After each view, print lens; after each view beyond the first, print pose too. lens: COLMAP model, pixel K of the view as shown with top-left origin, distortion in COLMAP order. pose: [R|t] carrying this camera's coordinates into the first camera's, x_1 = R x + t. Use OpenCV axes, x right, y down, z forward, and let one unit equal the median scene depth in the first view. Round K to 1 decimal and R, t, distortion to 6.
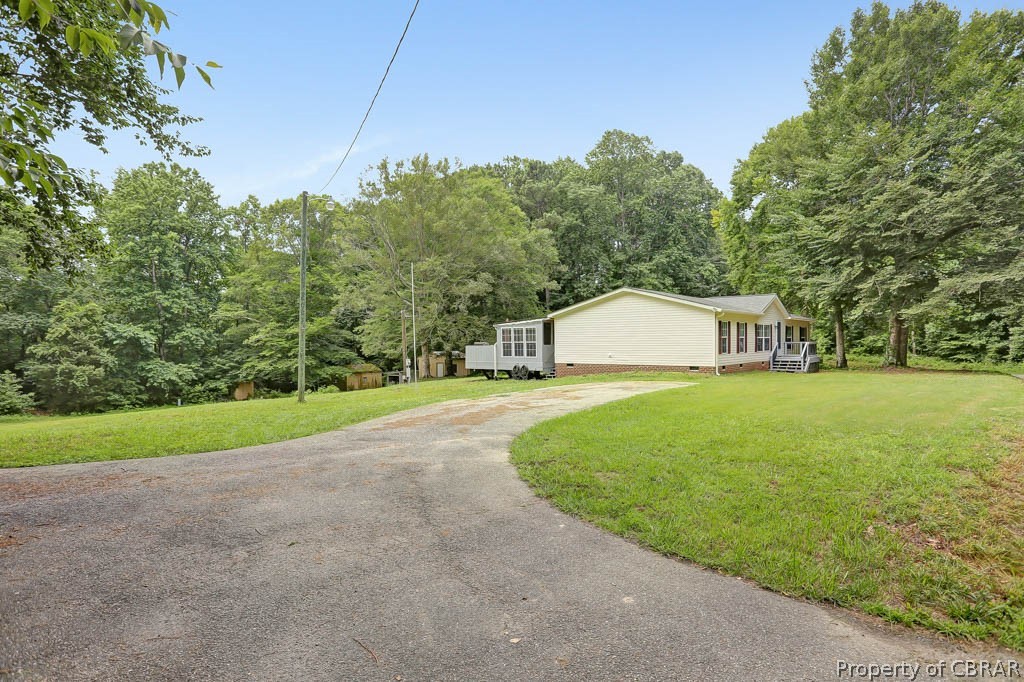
lens RADIAL K [[610.7, 0, 513.0], [0, 610.7, 345.7], [0, 0, 1]] dist [-0.027677, 0.000529]
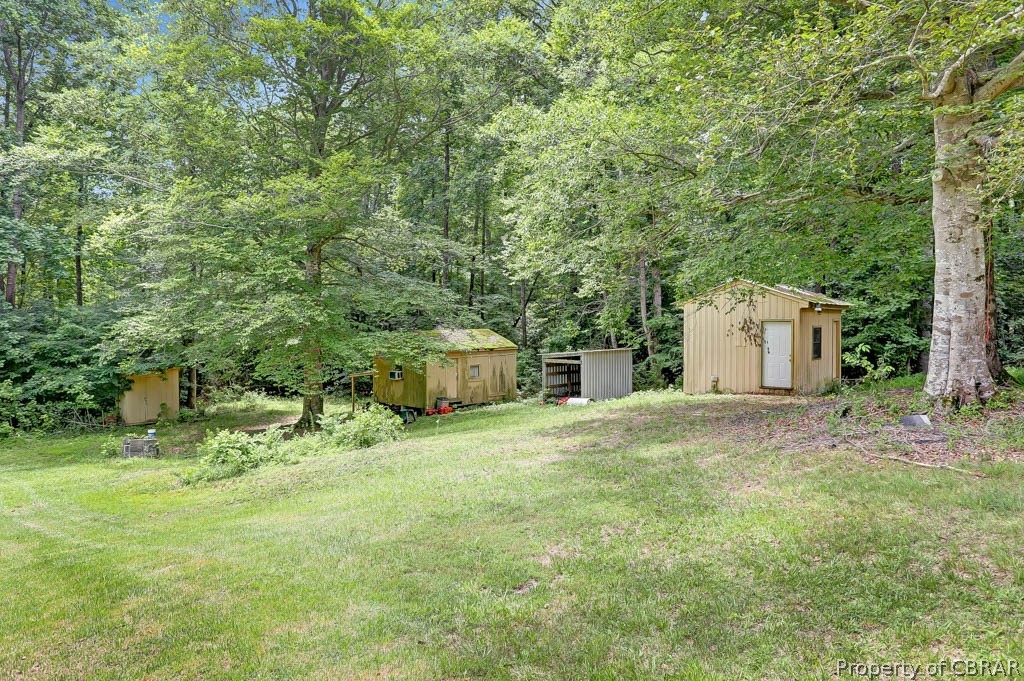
lens RADIAL K [[729.0, 0, 511.4], [0, 729.0, 341.0], [0, 0, 1]] dist [-0.037611, -0.000034]
pose [[0.991949, 0.014159, -0.125841, -0.194094], [-0.010139, 0.999419, 0.032526, 0.026759], [0.126228, -0.030988, 0.991517, 0.667896]]
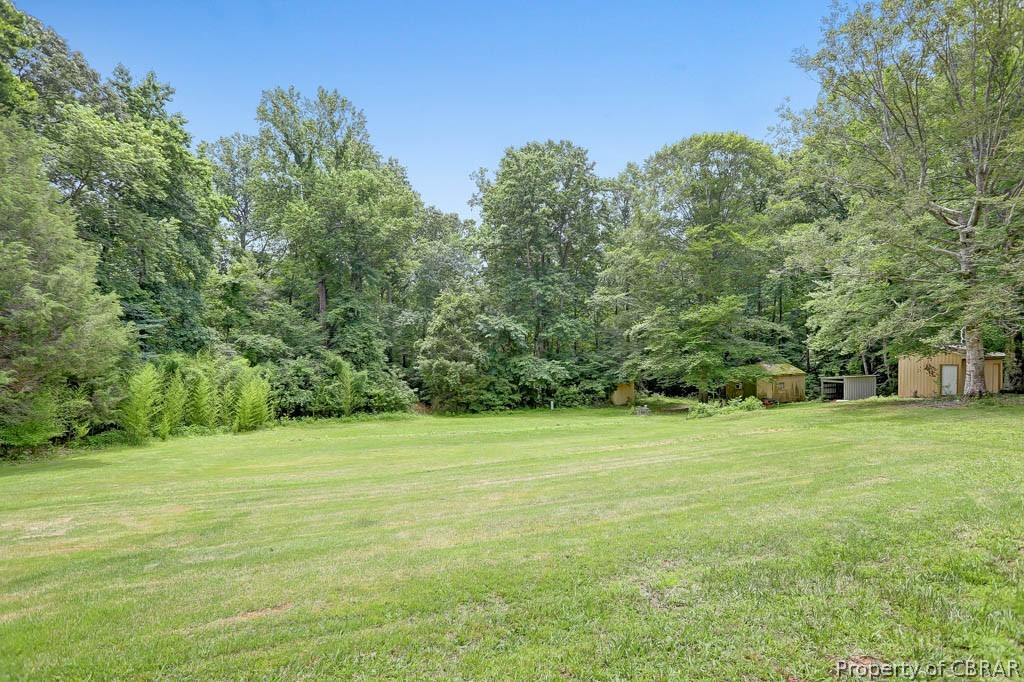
lens RADIAL K [[509.4, 0, 506.6], [0, 509.4, 366.0], [0, 0, 1]] dist [-0.037472, 0.000286]
pose [[0.804191, 0.020376, -0.594022, -0.176601], [0.003121, 0.999254, 0.038501, 0.009828], [0.594363, -0.032817, 0.803527, 0.386245]]
